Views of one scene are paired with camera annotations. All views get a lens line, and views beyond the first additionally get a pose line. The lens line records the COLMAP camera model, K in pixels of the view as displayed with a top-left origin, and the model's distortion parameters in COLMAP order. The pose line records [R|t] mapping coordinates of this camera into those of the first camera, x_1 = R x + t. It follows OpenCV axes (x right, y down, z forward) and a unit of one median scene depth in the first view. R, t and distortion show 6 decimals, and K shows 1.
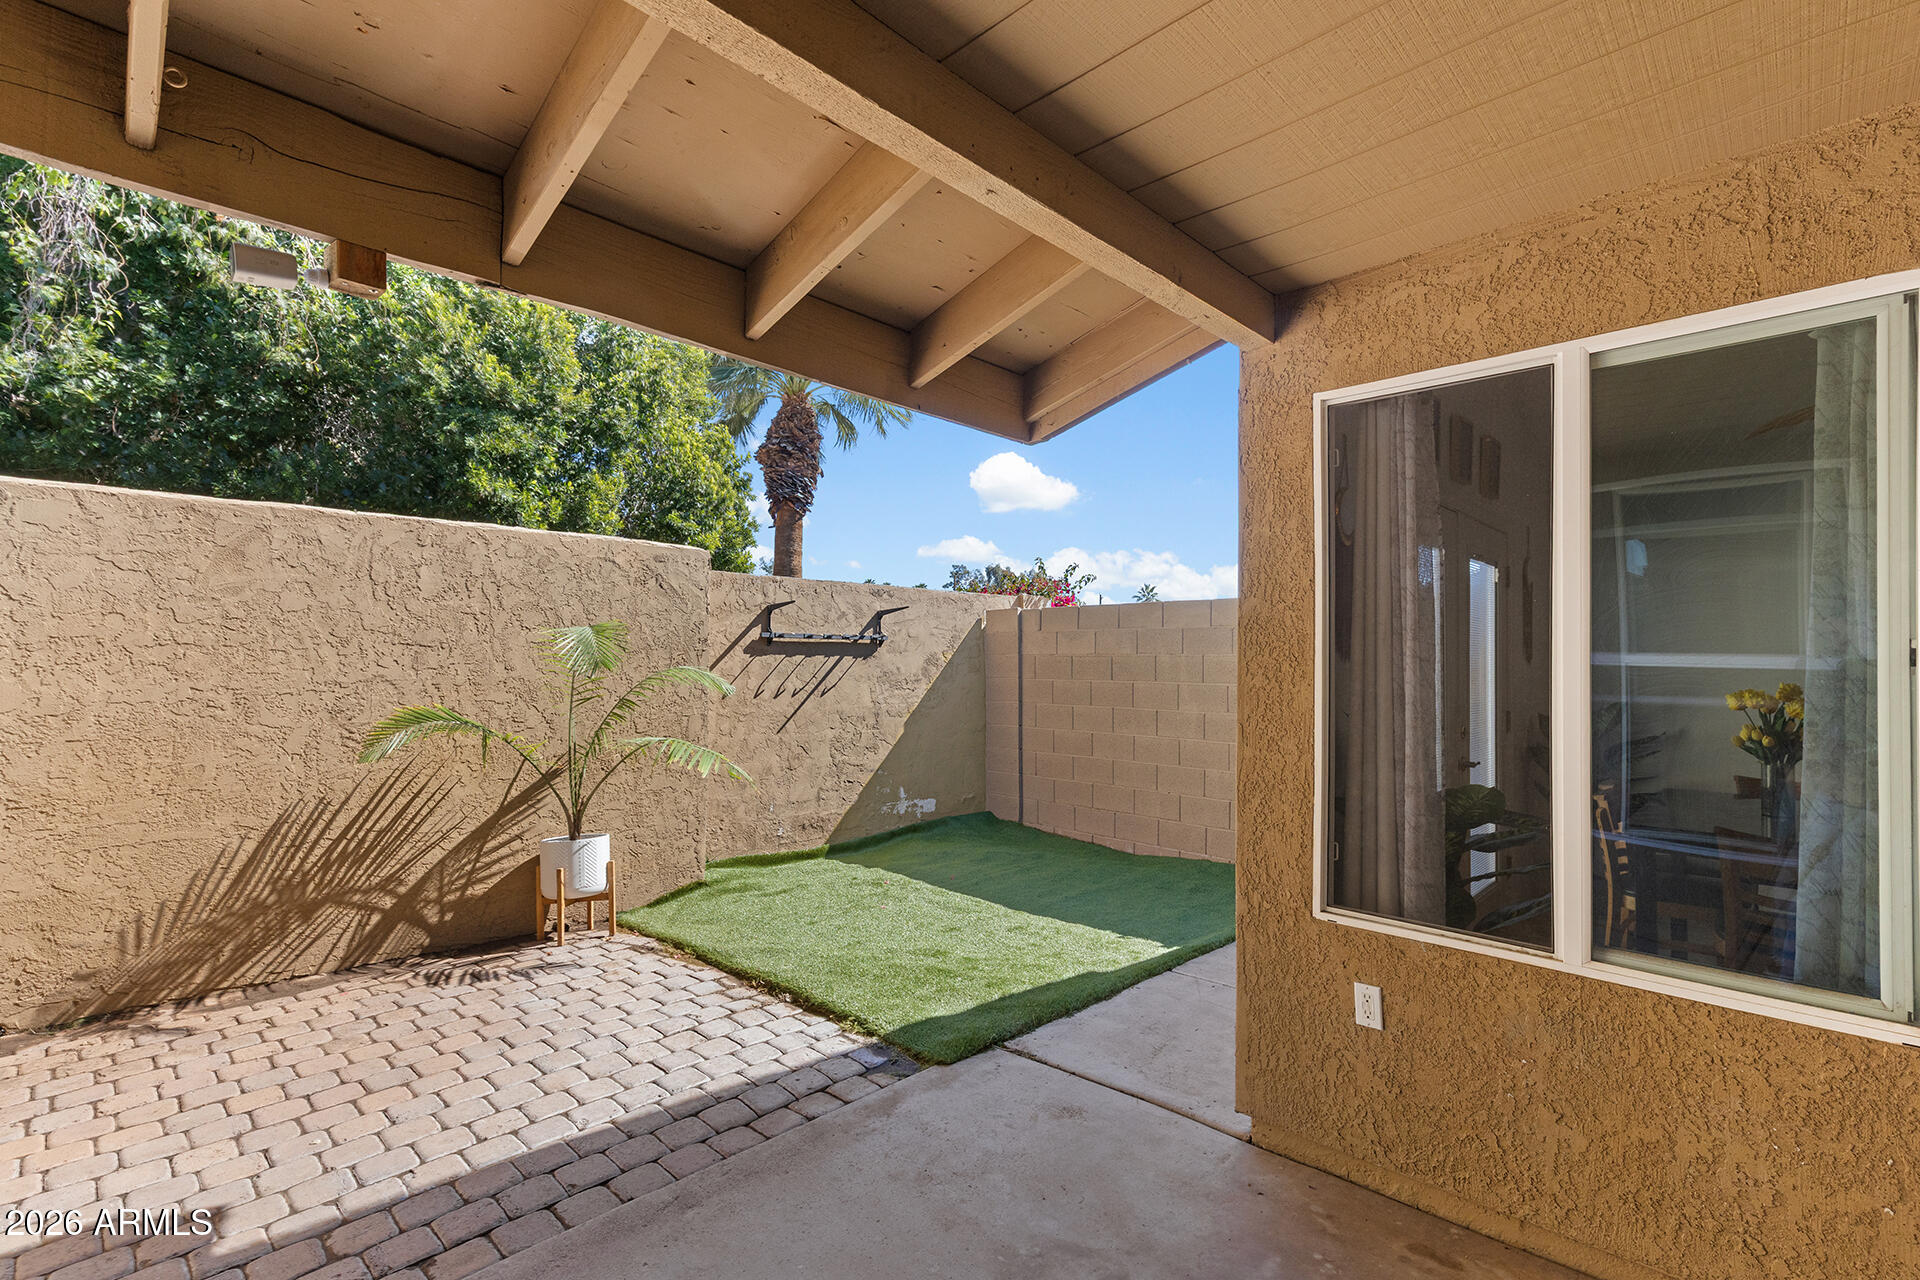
lens RADIAL K [[871.2, 0, 961.3], [0, 871.2, 649.6], [0, 0, 1]] dist [0.010252, 0.000305]
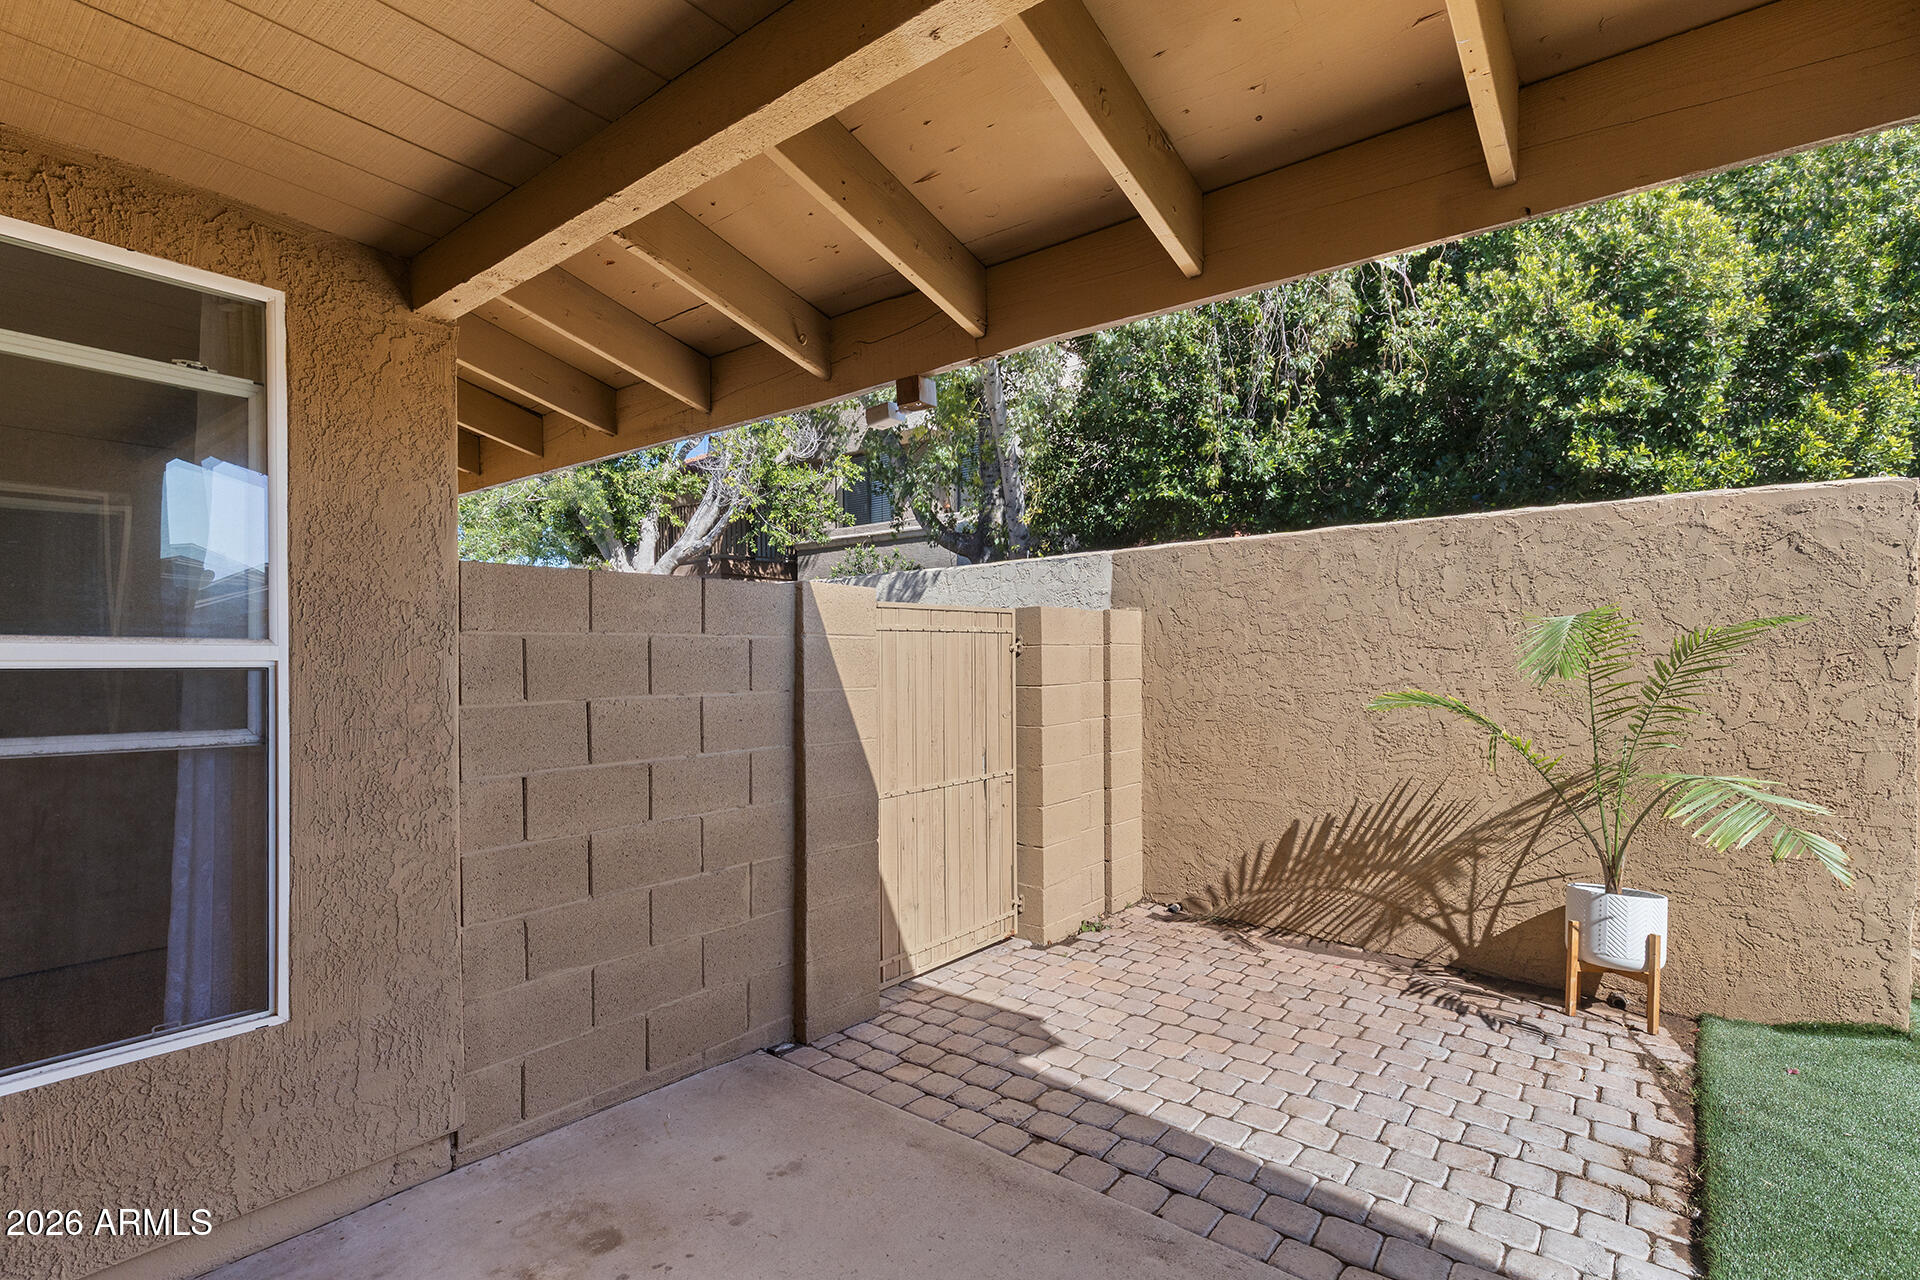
lens RADIAL K [[893.2, 0, 971.7], [0, 893.2, 668.3], [0, 0, 1]] dist [0.011730, 0.000591]
pose [[0.116048, 0.001897, -0.993242, 0.335616], [0.011701, 0.999926, 0.003277, 0.008494], [0.993175, -0.012002, 0.116017, 0.391932]]
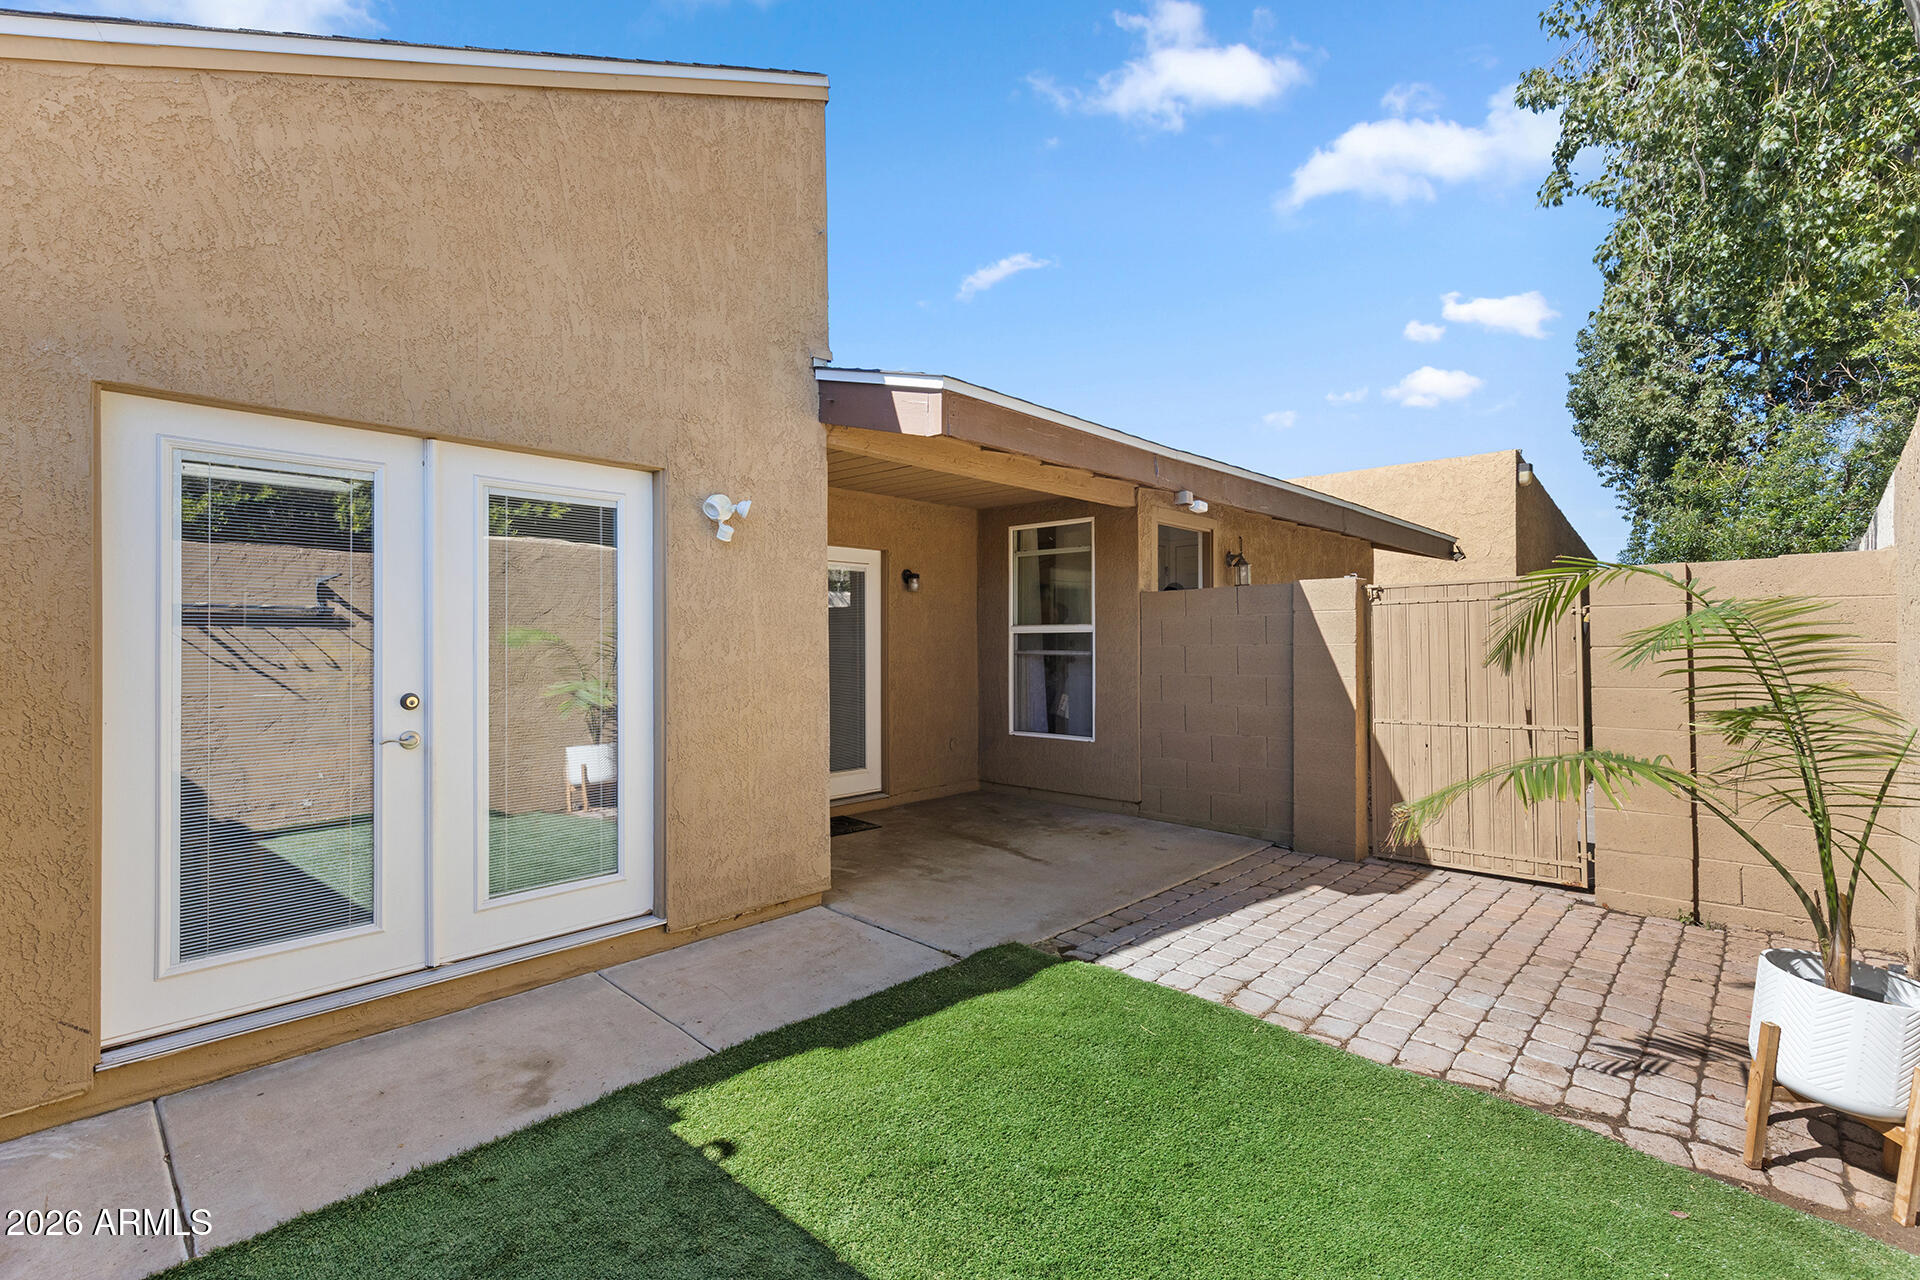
lens RADIAL K [[880.0, 0, 928.4], [0, 880.0, 639.4], [0, 0, 1]] dist [0.000173, 0.000102]
pose [[-0.999993, -0.003169, 0.001945, 0.076657], [-0.003195, 0.999903, -0.013584, 0.042717], [-0.001902, -0.013590, -0.999906, 1.718240]]
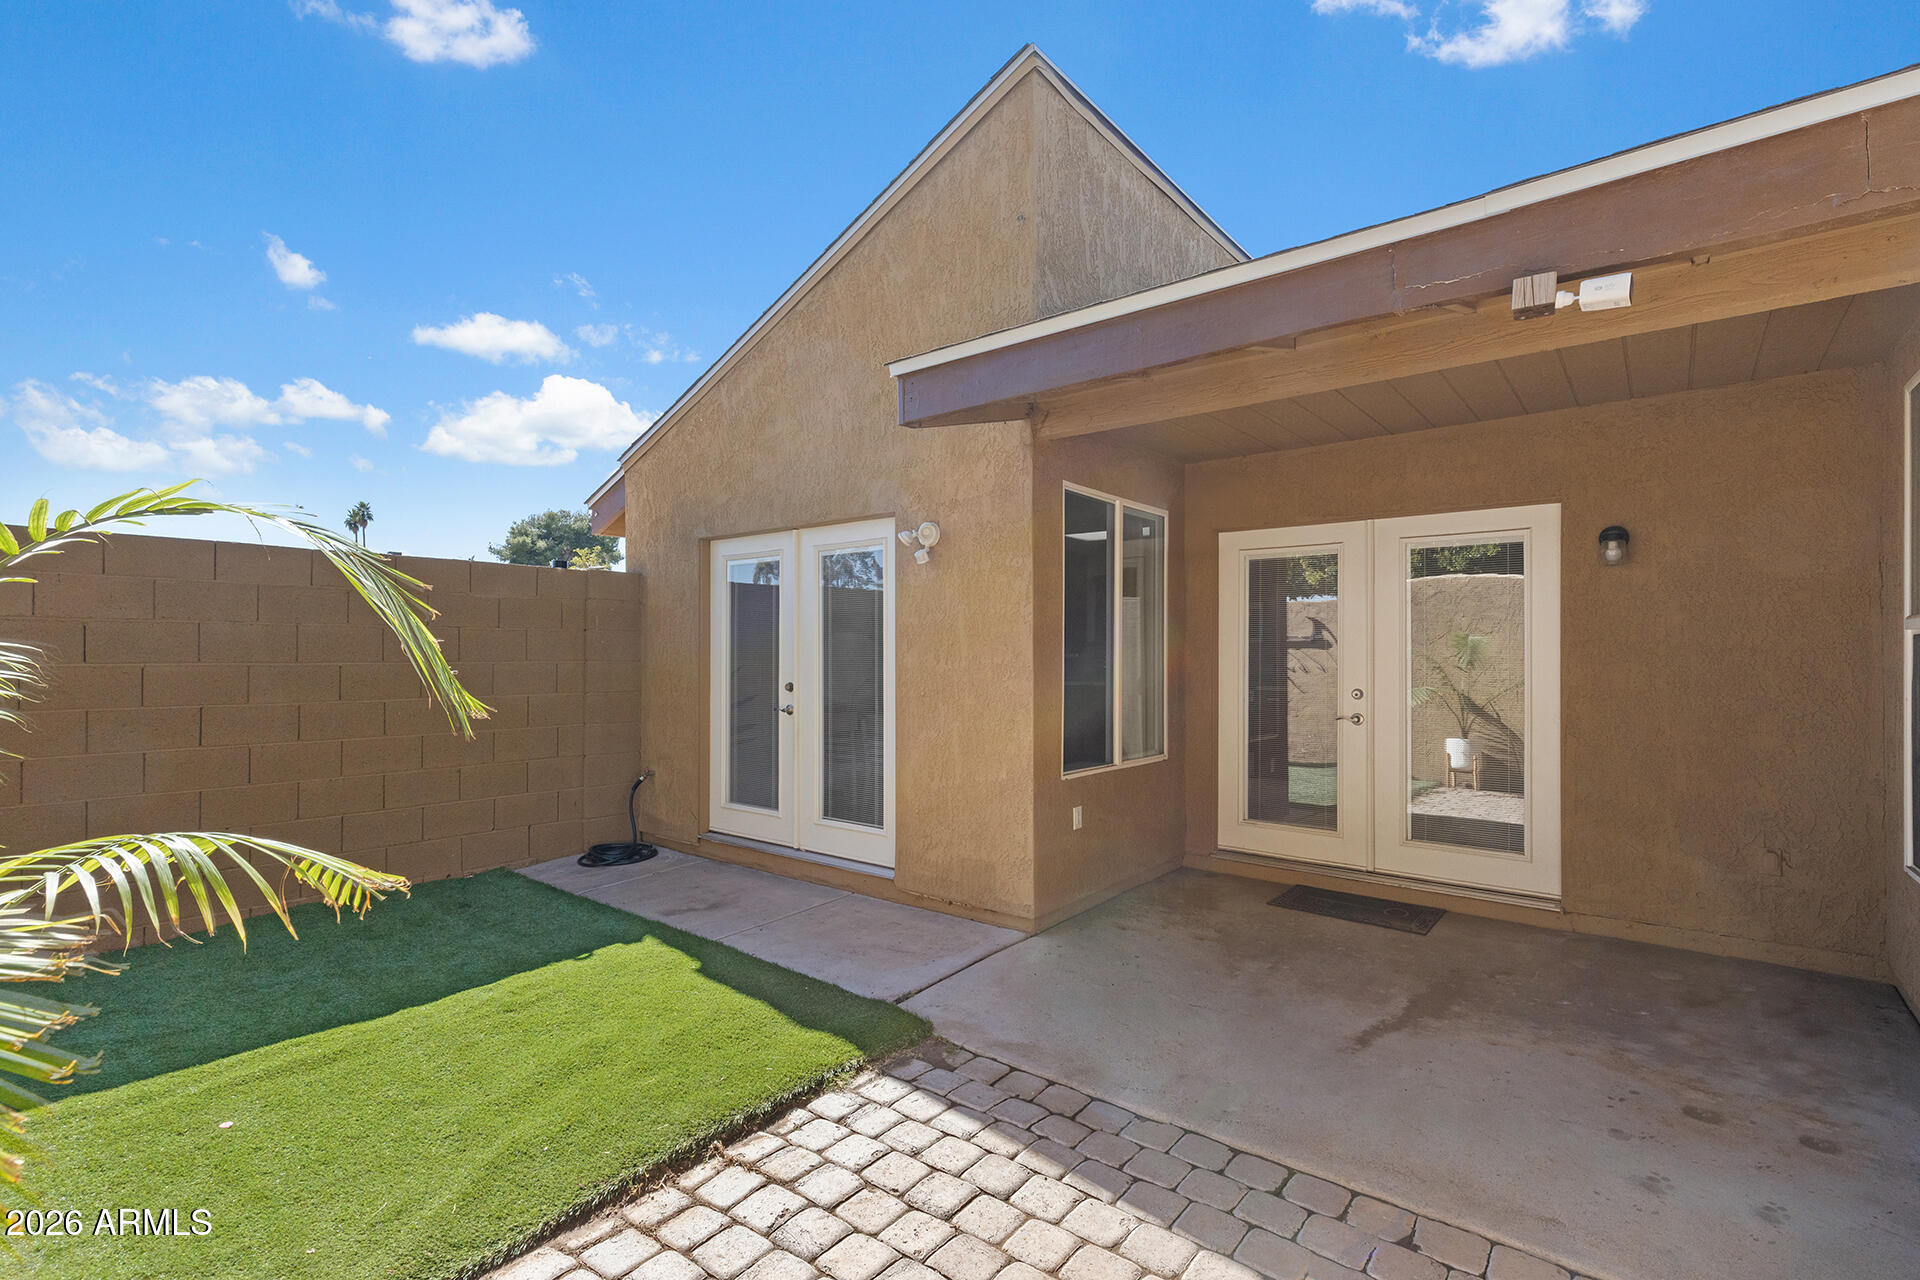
lens RADIAL K [[871.2, 0, 961.3], [0, 871.2, 649.6], [0, 0, 1]] dist [0.010252, 0.000305]
pose [[-0.084739, -0.000882, 0.996403, -0.779571], [-0.012528, 0.999922, -0.000181, 0.029626], [-0.996324, -0.012499, -0.084744, 0.804269]]
